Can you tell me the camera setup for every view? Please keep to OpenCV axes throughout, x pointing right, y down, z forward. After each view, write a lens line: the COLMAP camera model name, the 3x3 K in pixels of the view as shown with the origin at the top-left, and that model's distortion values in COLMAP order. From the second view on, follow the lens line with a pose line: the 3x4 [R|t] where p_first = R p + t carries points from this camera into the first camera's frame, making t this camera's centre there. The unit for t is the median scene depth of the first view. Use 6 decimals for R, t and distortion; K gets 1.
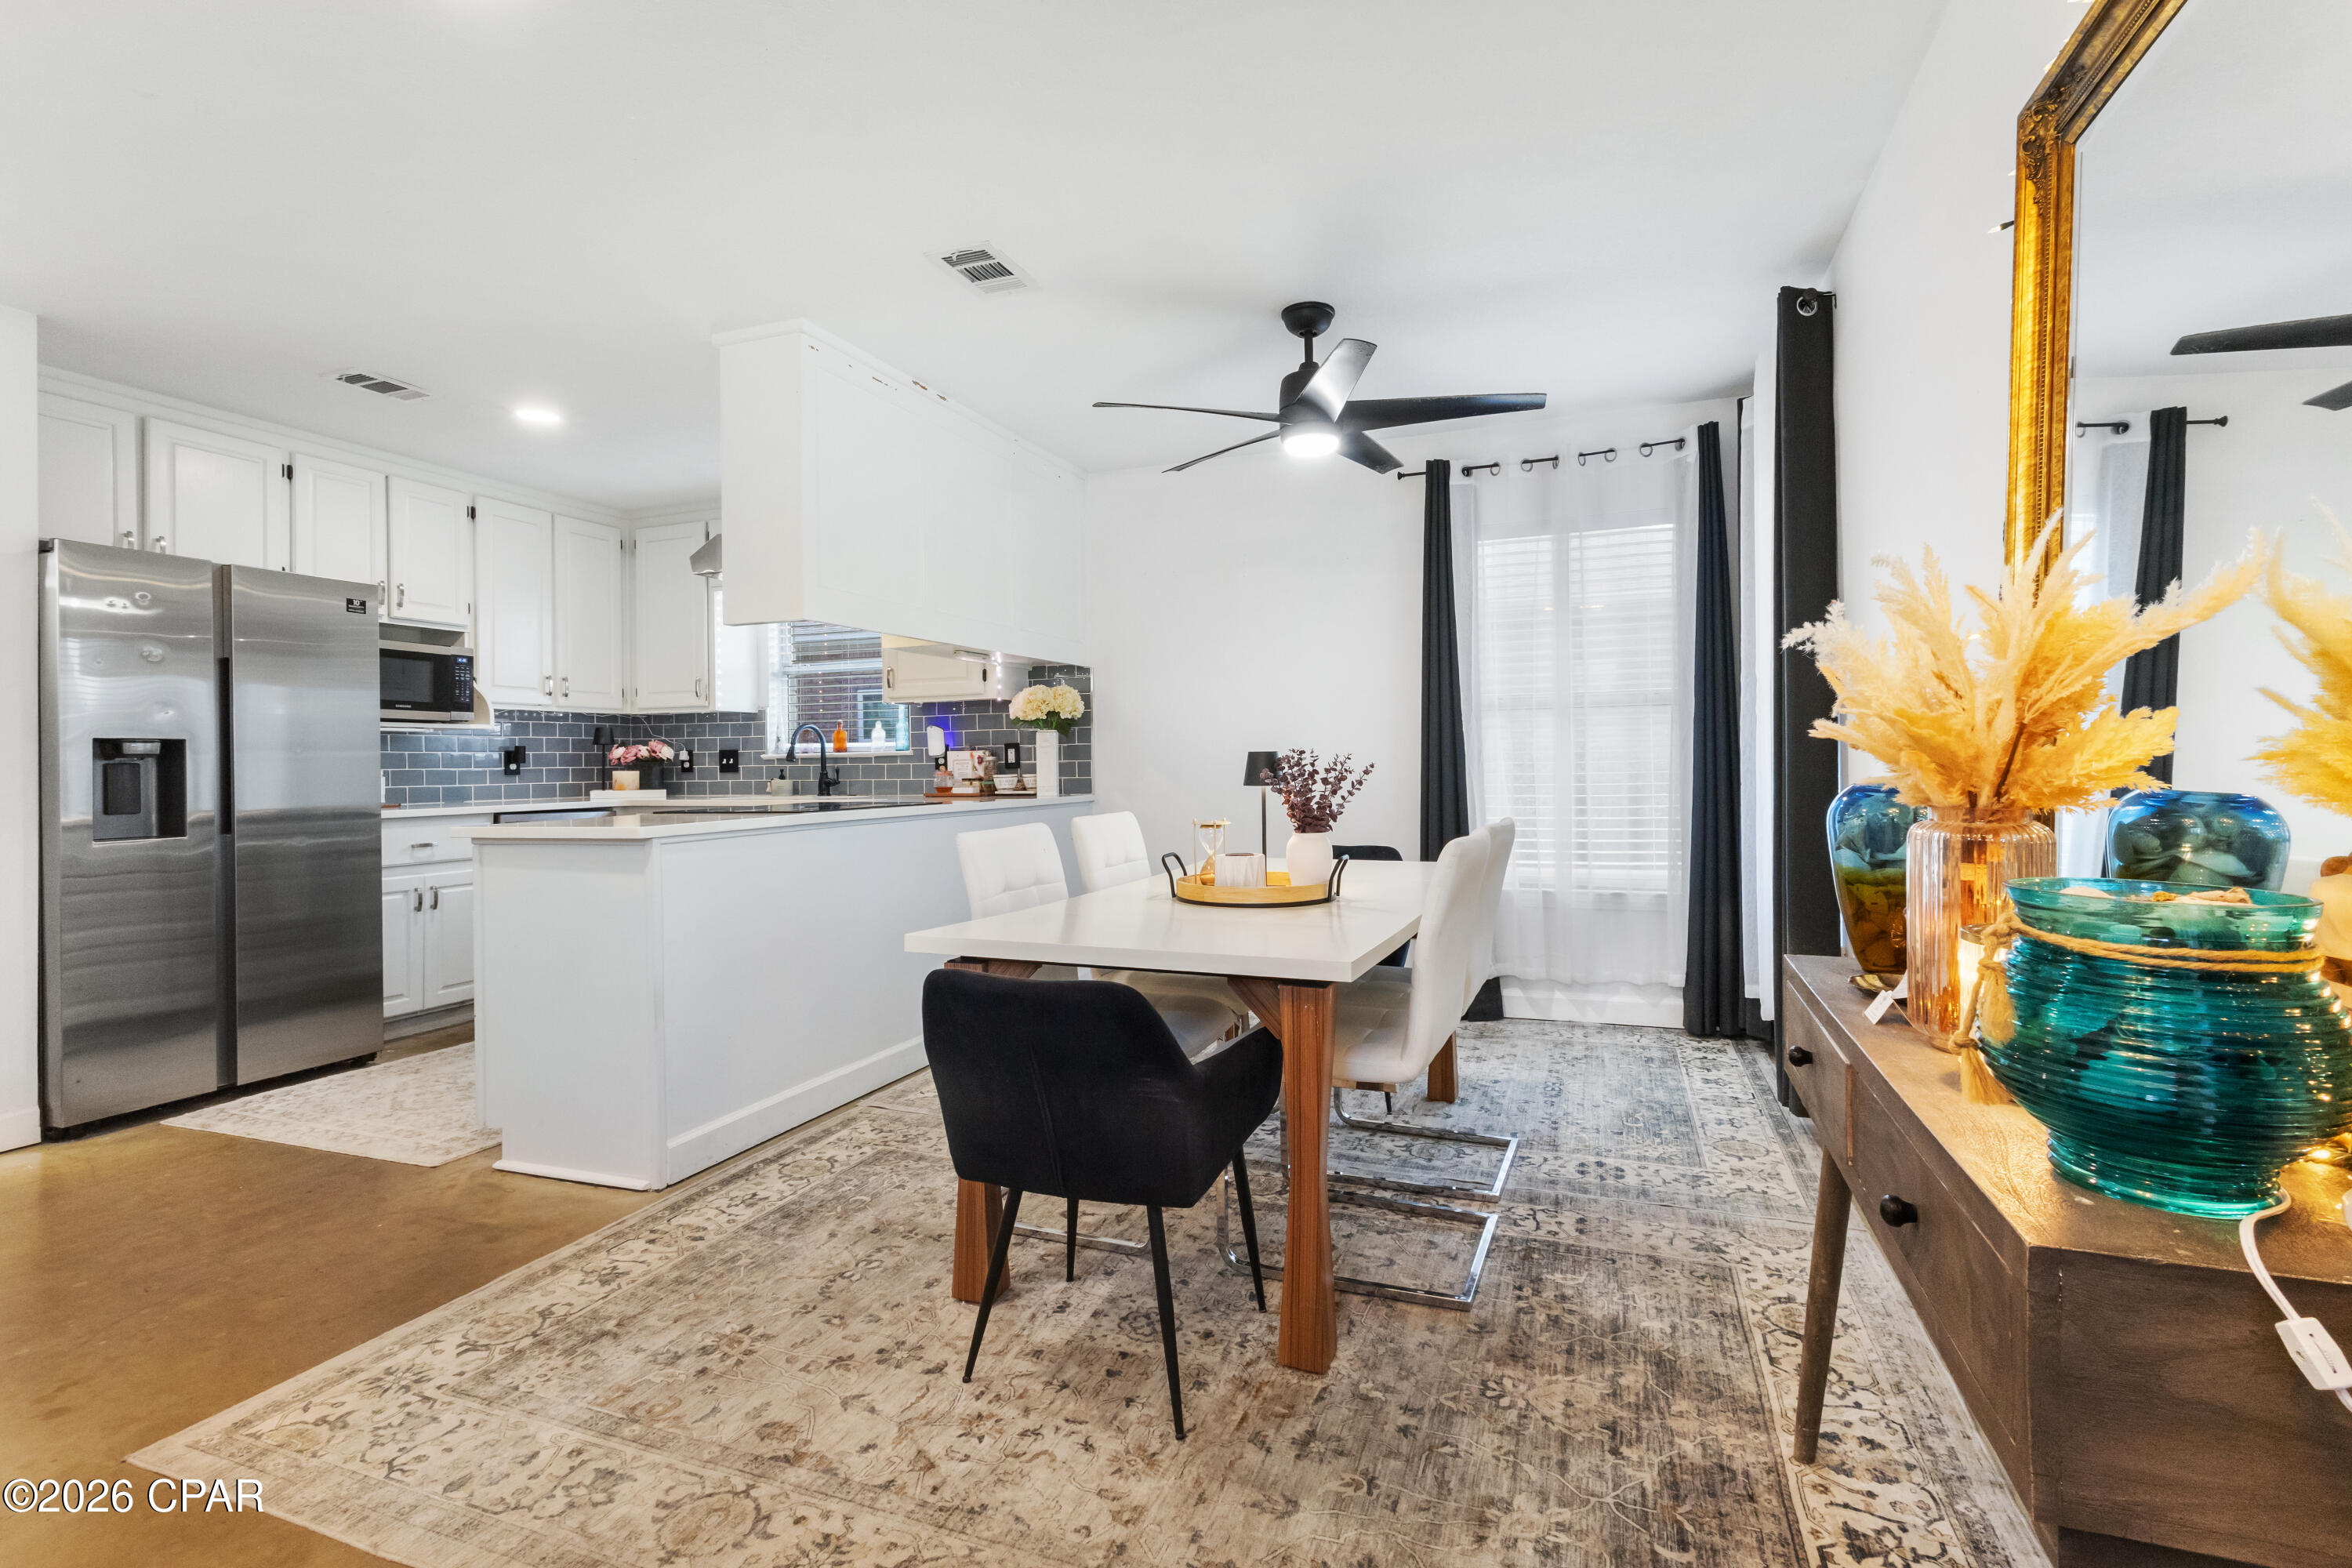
lens RADIAL K [[1112.2, 0, 1177.6], [0, 1112.2, 777.7], [0, 0, 1]] dist [0.002448, -0.000296]
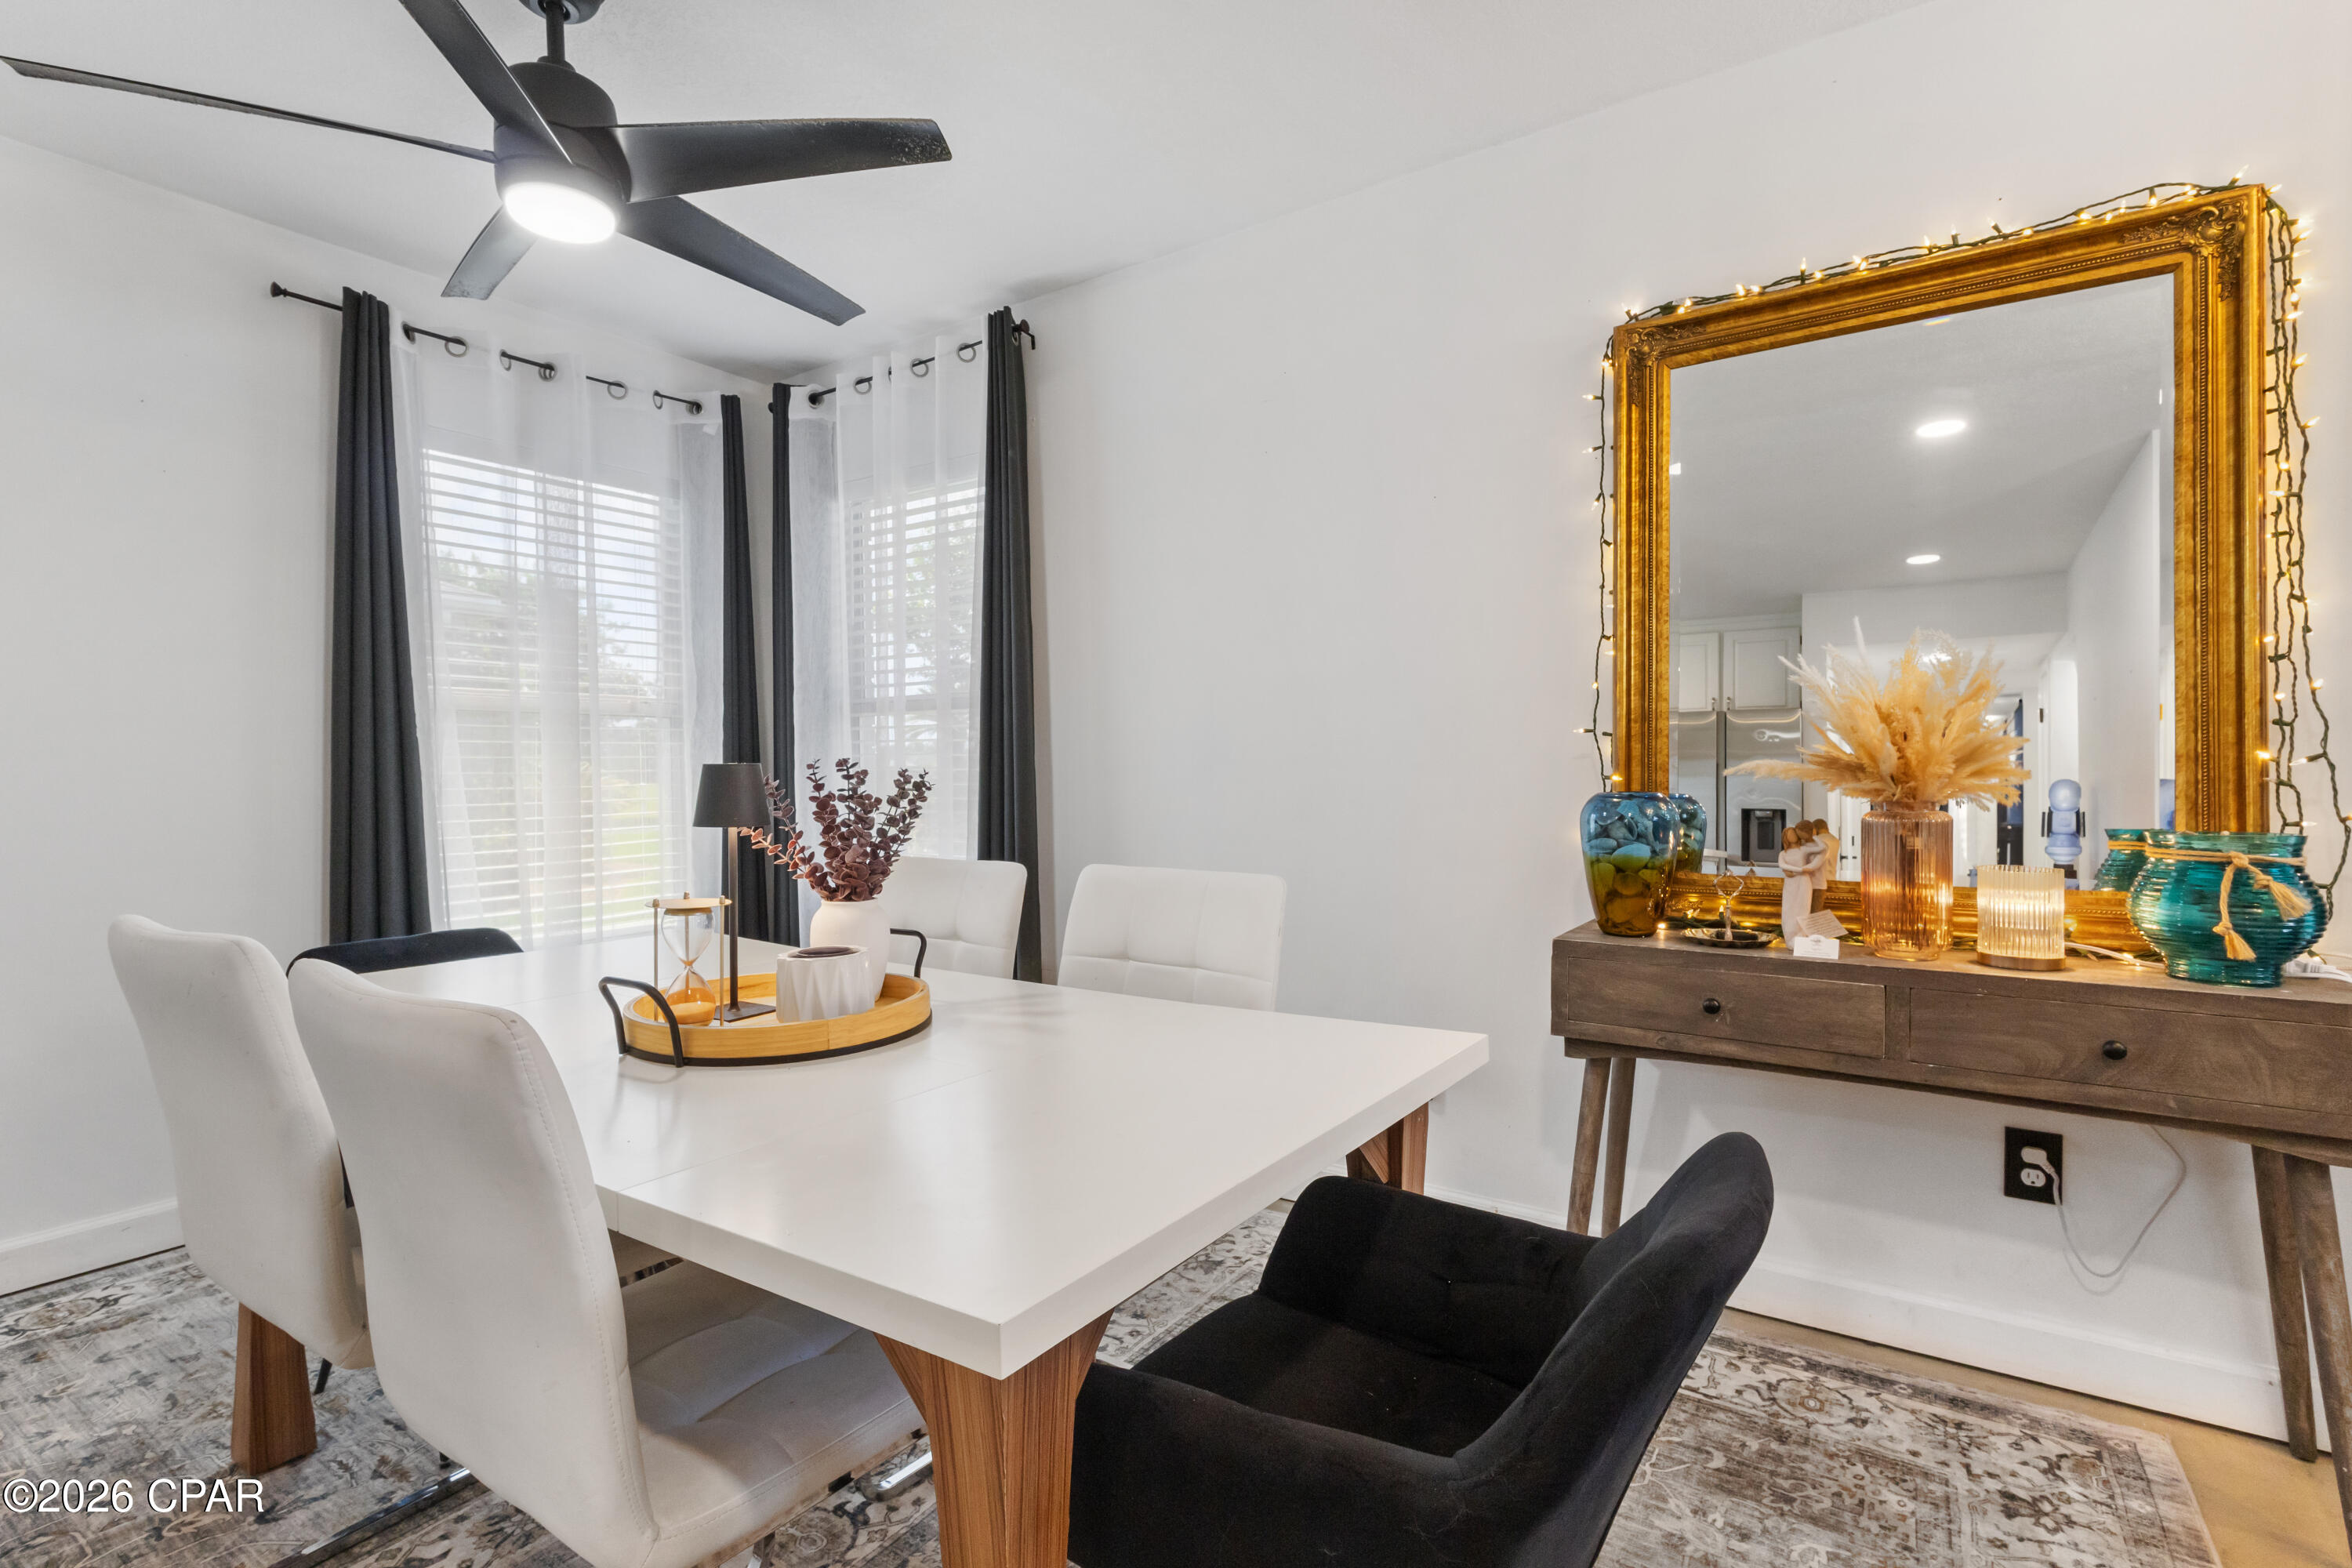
lens RADIAL K [[1112.2, 0, 1180.9], [0, 1112.2, 783.4], [0, 0, 1]] dist [0.002448, -0.000296]
pose [[0.221061, 0.004422, 0.975250, -0.290373], [0.028332, 0.999539, -0.010954, 0.003911], [-0.974848, 0.030052, 0.220834, 0.472041]]
